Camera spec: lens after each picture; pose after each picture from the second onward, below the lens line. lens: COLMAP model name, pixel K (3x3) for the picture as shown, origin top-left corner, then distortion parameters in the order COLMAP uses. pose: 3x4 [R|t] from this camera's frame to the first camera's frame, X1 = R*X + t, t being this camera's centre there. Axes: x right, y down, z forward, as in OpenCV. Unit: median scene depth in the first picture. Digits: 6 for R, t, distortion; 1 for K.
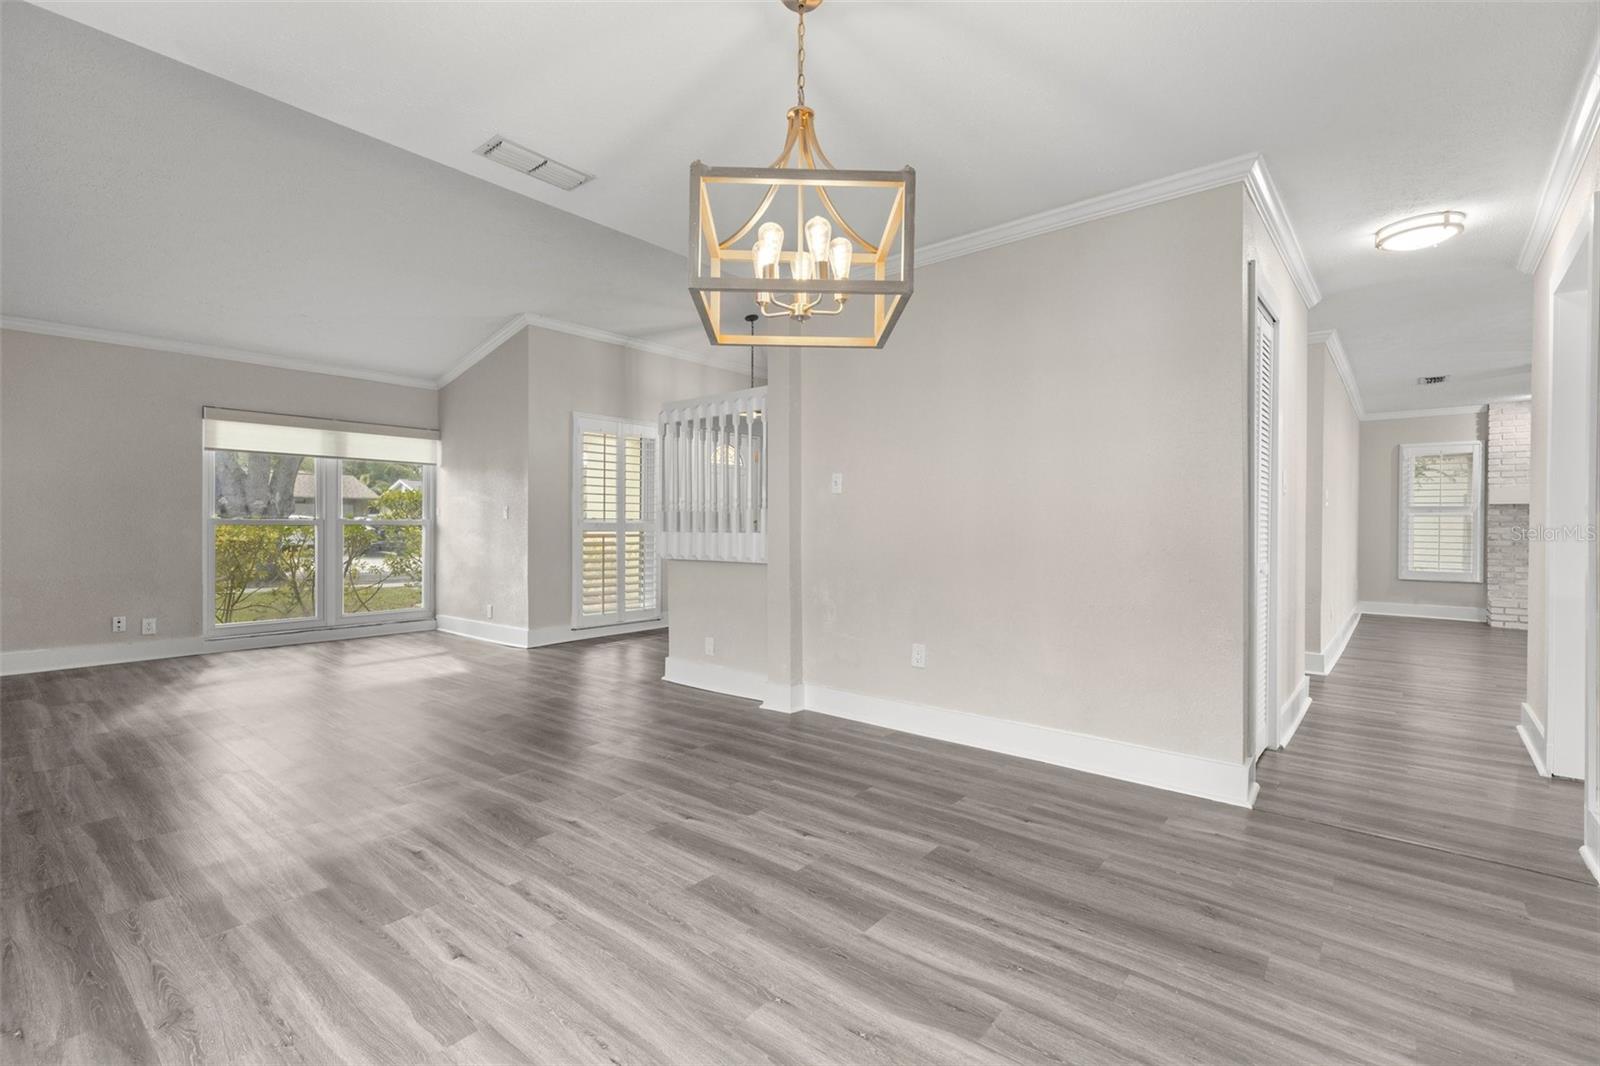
lens RADIAL K [[719.6, 0, 798.6], [0, 719.6, 527.0], [0, 0, 1]] dist [0.011081, -0.001550]
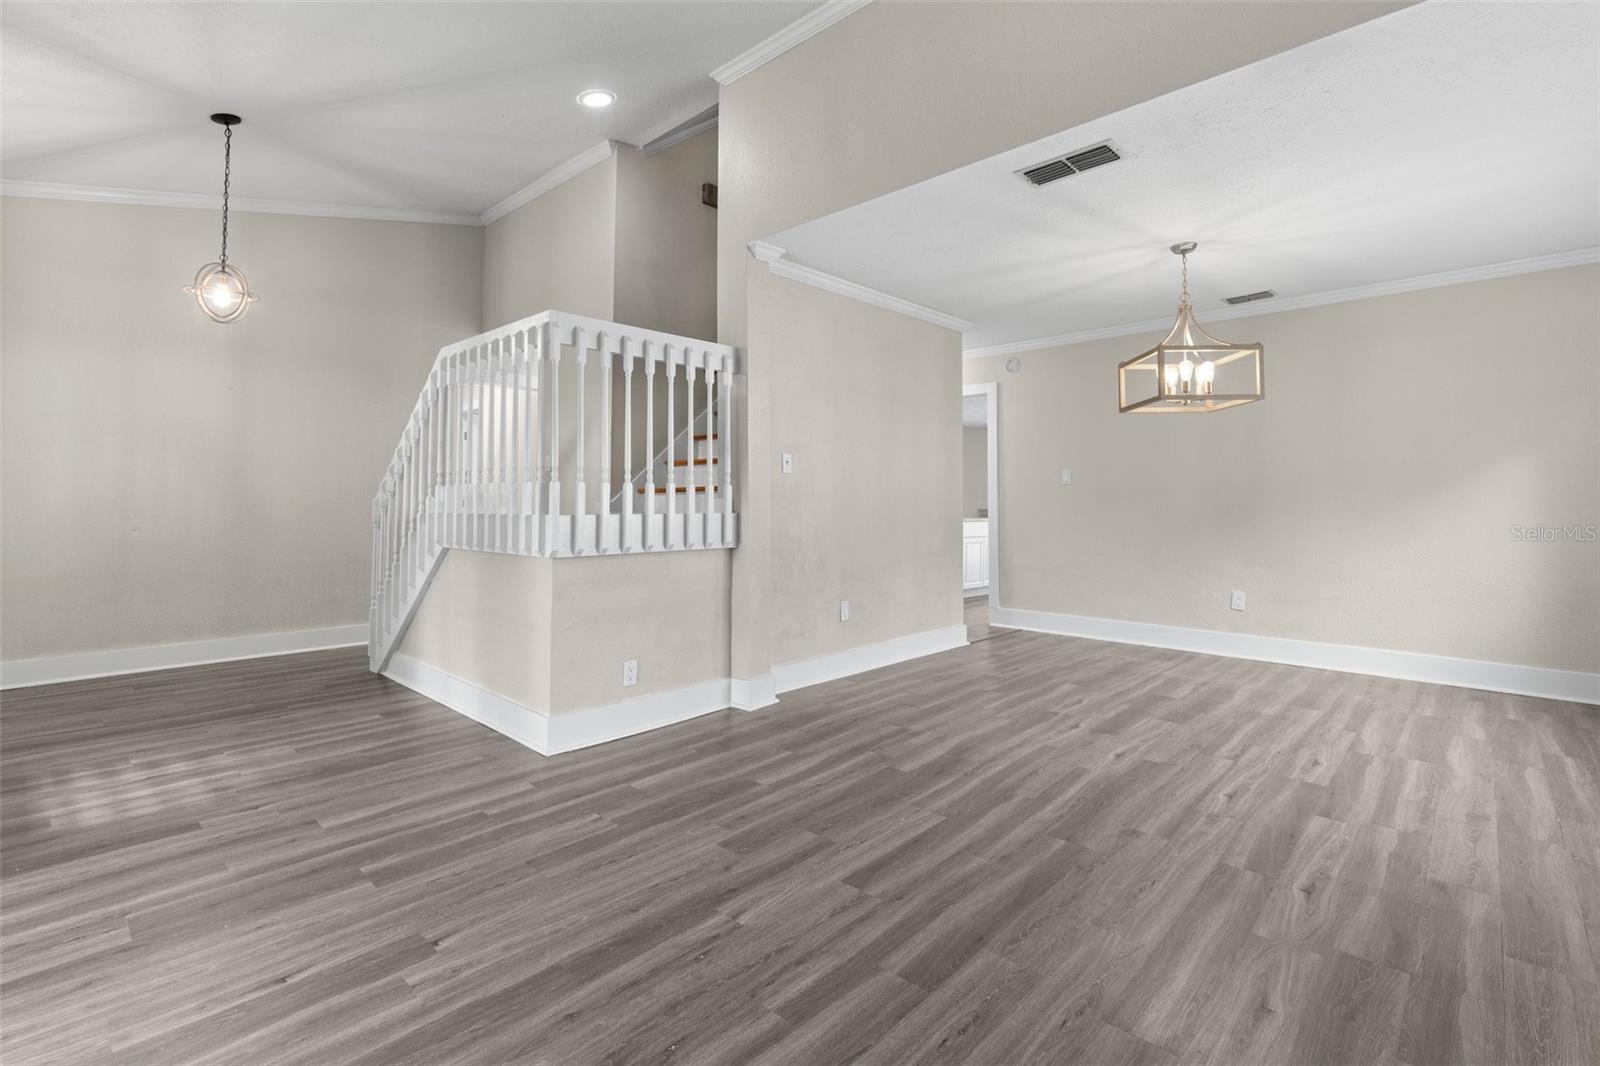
lens RADIAL K [[734.3, 0, 804.5], [0, 734.3, 469.4], [0, 0, 1]] dist [0.007695, -0.000985]
pose [[0.054291, 0.041311, 0.997670, -0.656946], [0.001412, 0.999140, -0.041449, -0.004573], [-0.998524, 0.003659, 0.054186, 0.606049]]
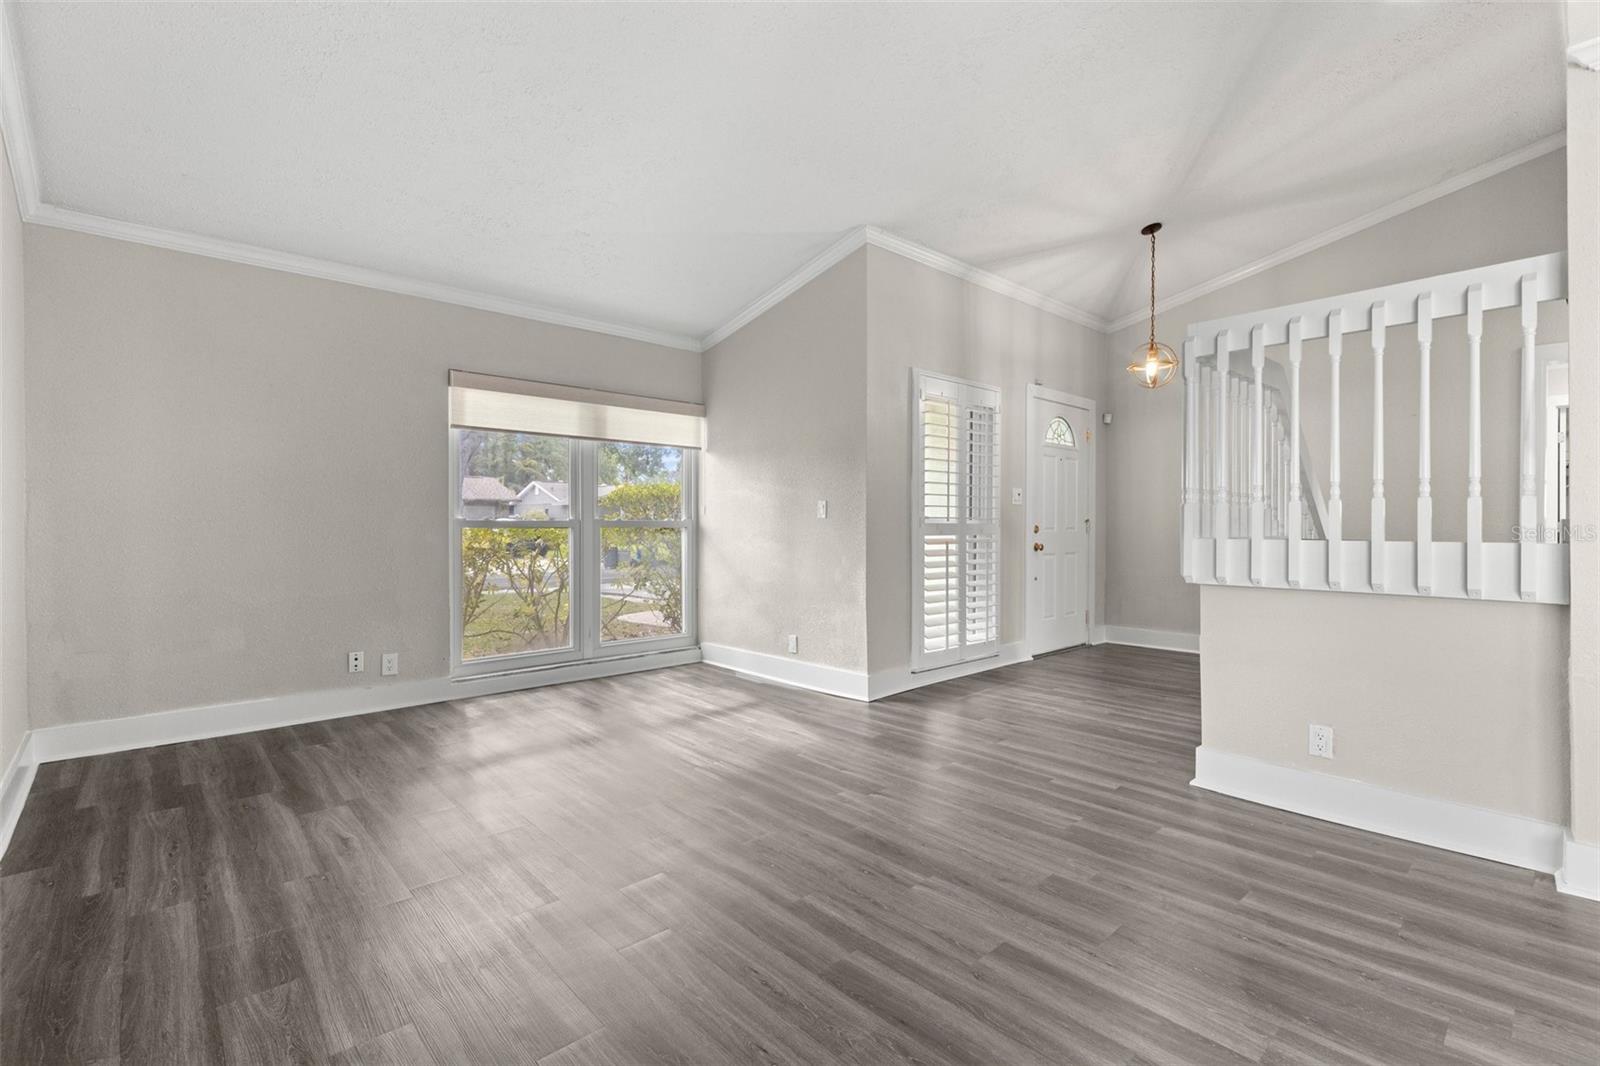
lens RADIAL K [[723.1, 0, 799.0], [0, 723.1, 522.8], [0, 0, 1]] dist [0.008830, -0.000590]
pose [[0.991554, -0.002654, -0.129668, -0.341165], [0.001853, 0.999978, -0.006298, -0.002109], [0.129682, 0.006004, 0.991538, 0.281947]]
